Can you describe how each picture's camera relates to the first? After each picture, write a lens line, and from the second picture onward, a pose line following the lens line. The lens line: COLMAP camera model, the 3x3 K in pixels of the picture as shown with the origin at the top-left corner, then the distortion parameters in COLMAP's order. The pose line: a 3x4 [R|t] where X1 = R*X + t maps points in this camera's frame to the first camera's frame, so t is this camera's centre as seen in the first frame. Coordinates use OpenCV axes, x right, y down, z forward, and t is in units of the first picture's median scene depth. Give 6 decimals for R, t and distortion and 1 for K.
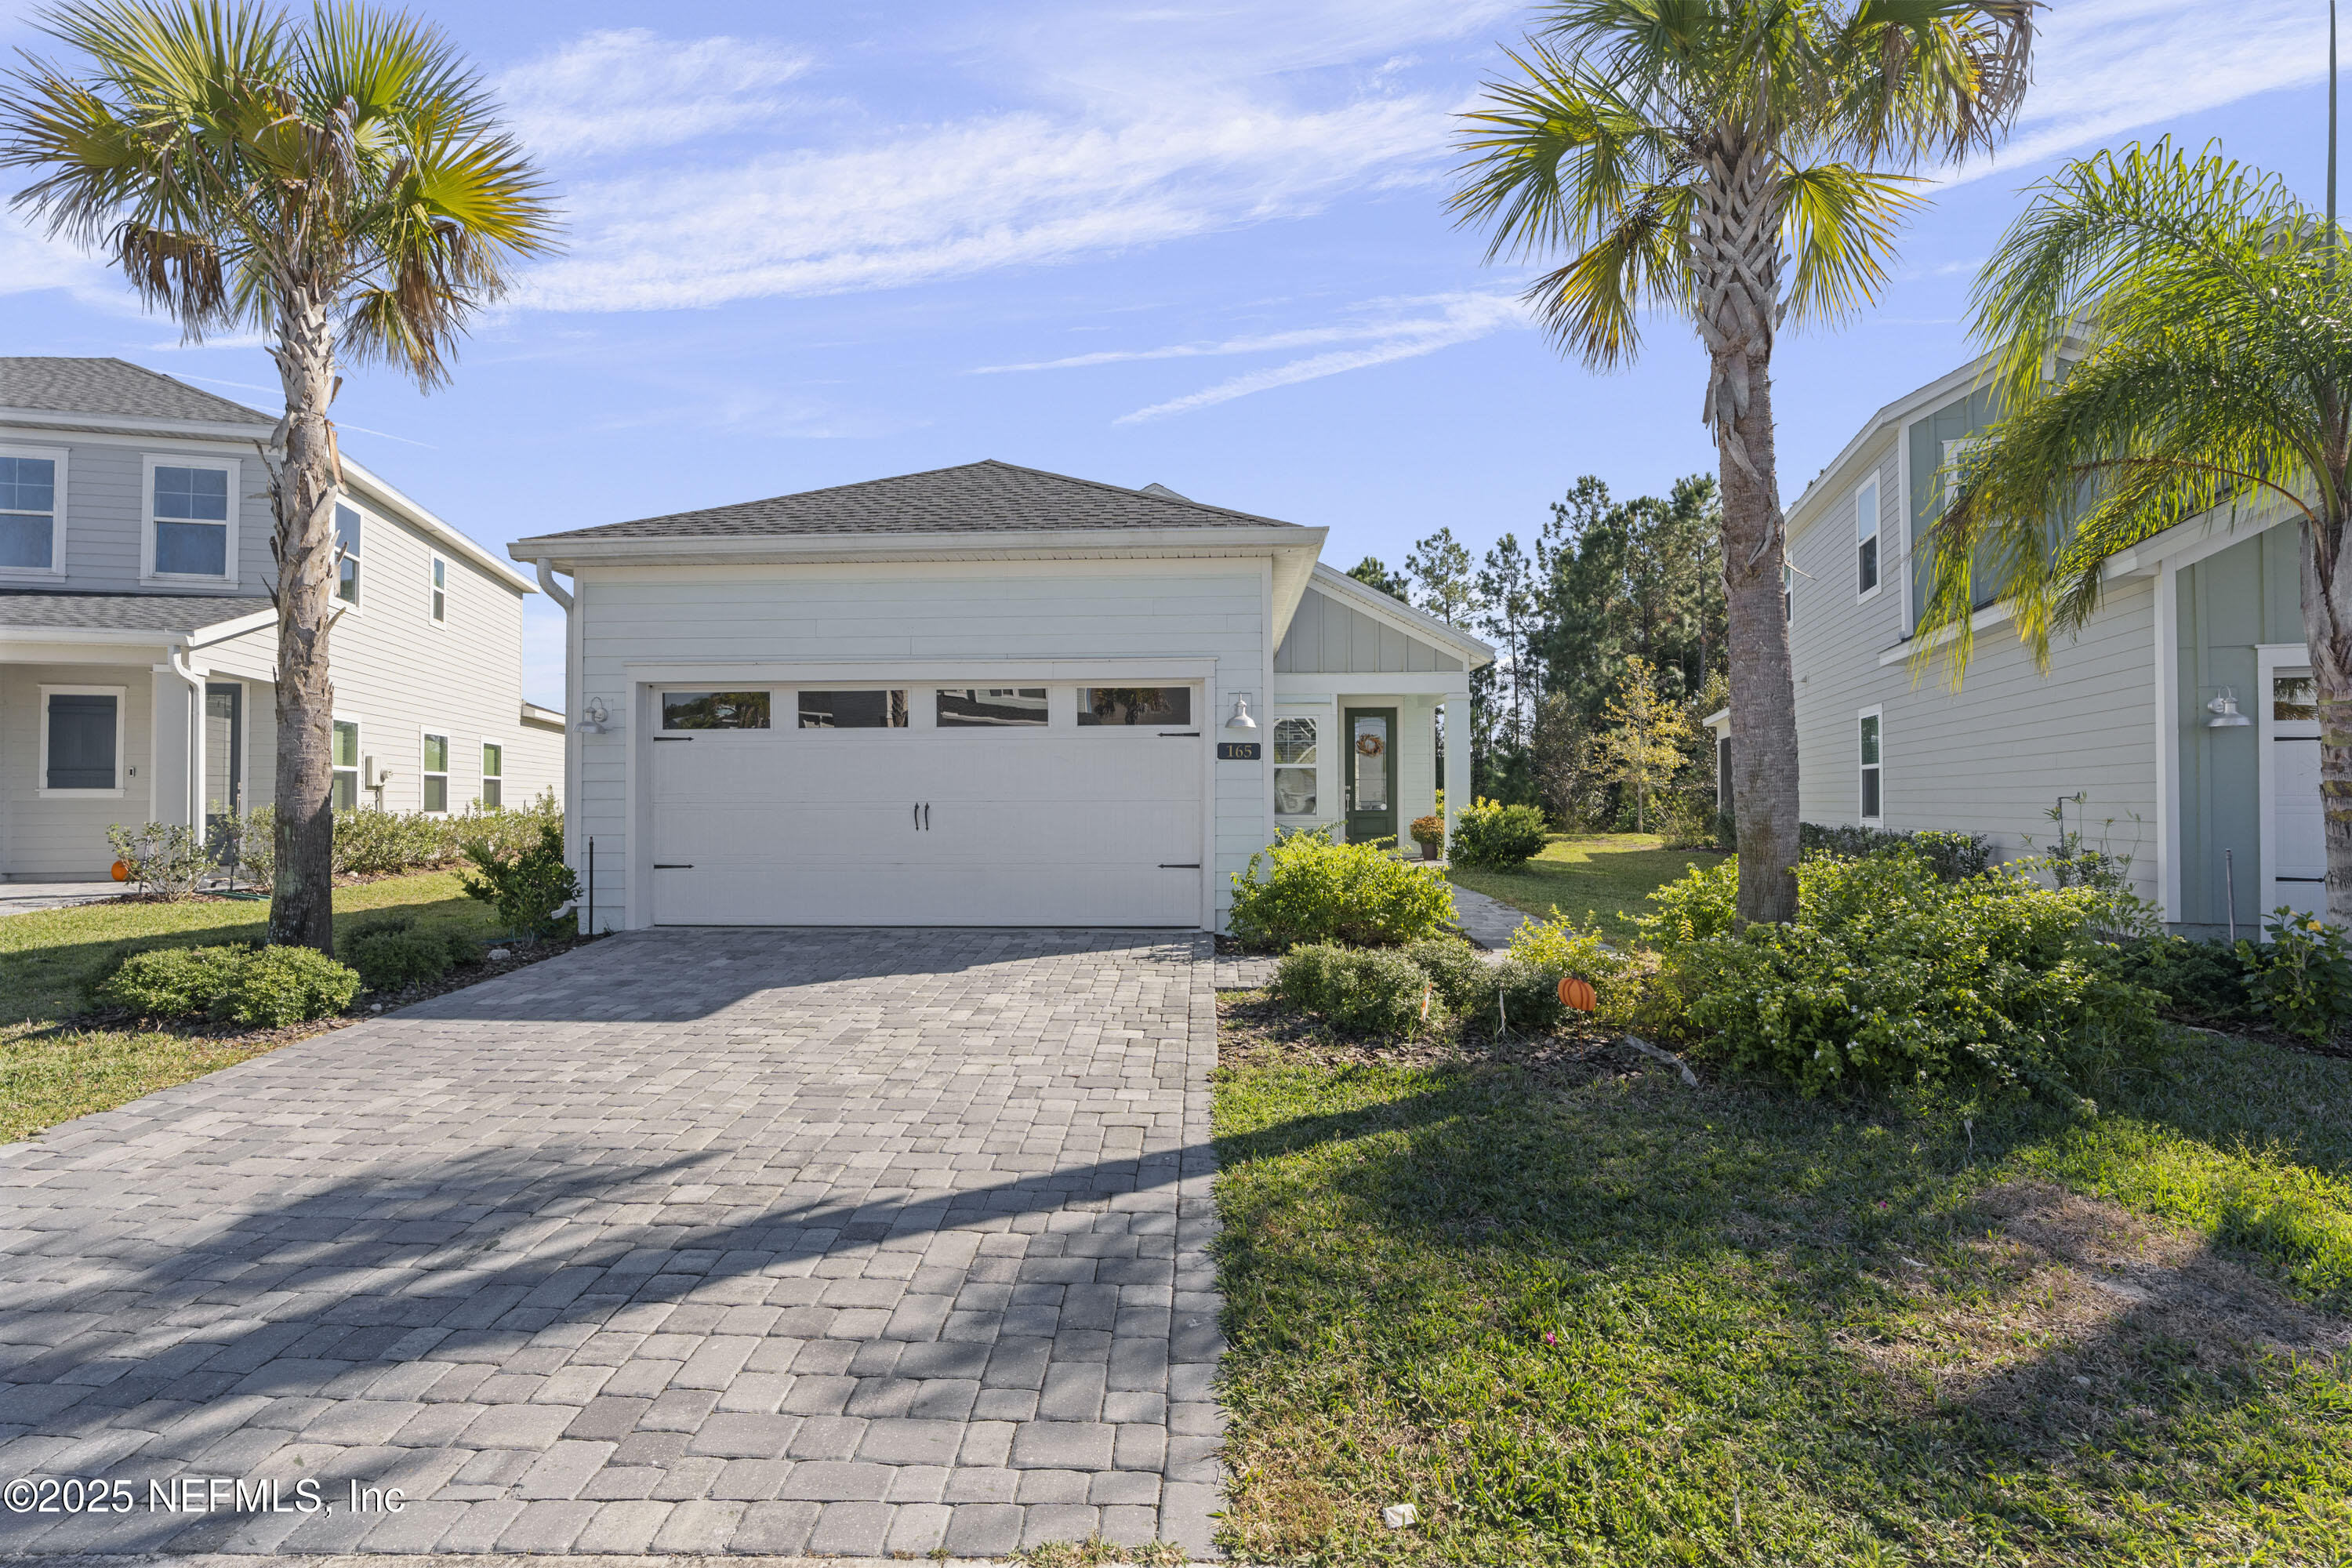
lens RADIAL K [[1091.9, 0, 1176.0], [0, 1091.9, 784.0], [0, 0, 1]] dist [-0.029972, 0.000516]
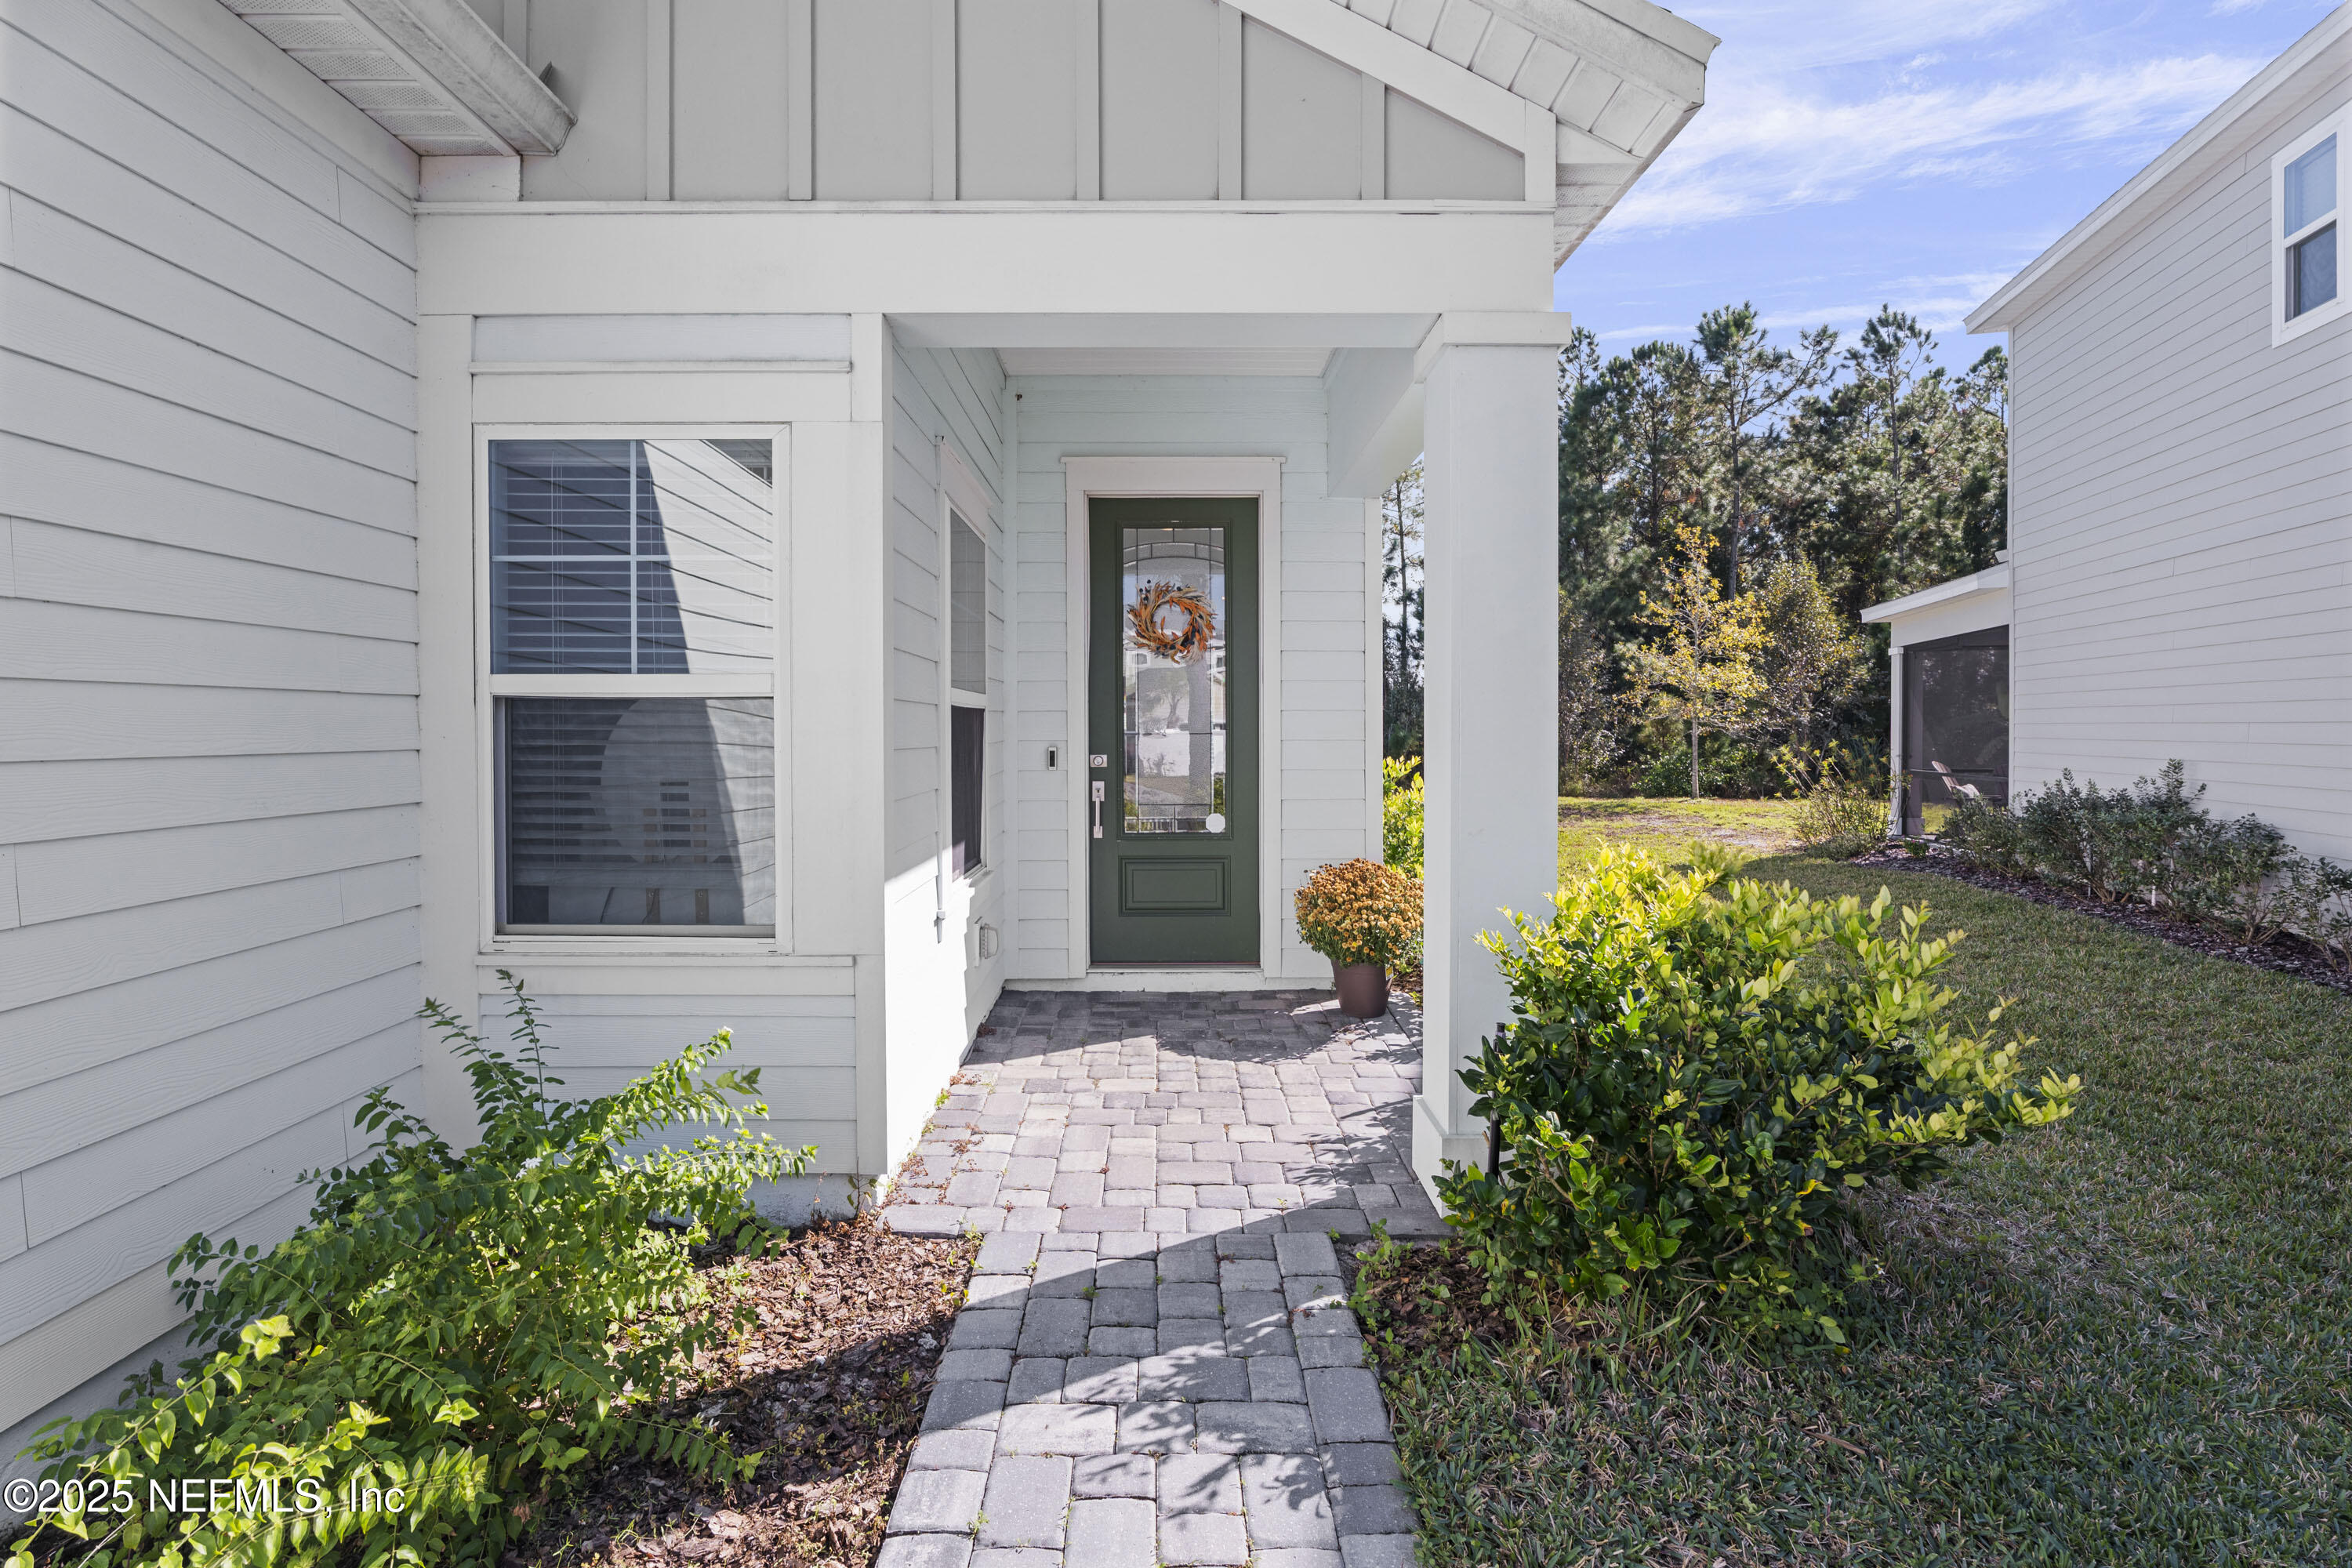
lens RADIAL K [[1094.5, 0, 1171.9], [0, 1094.5, 716.3], [0, 0, 1]] dist [-0.000546, 0.000059]
pose [[0.998919, 0.002520, 0.046420, 0.242160], [-0.002693, 0.999990, 0.003666, -0.014925], [-0.046410, -0.003787, 0.998915, 1.025639]]
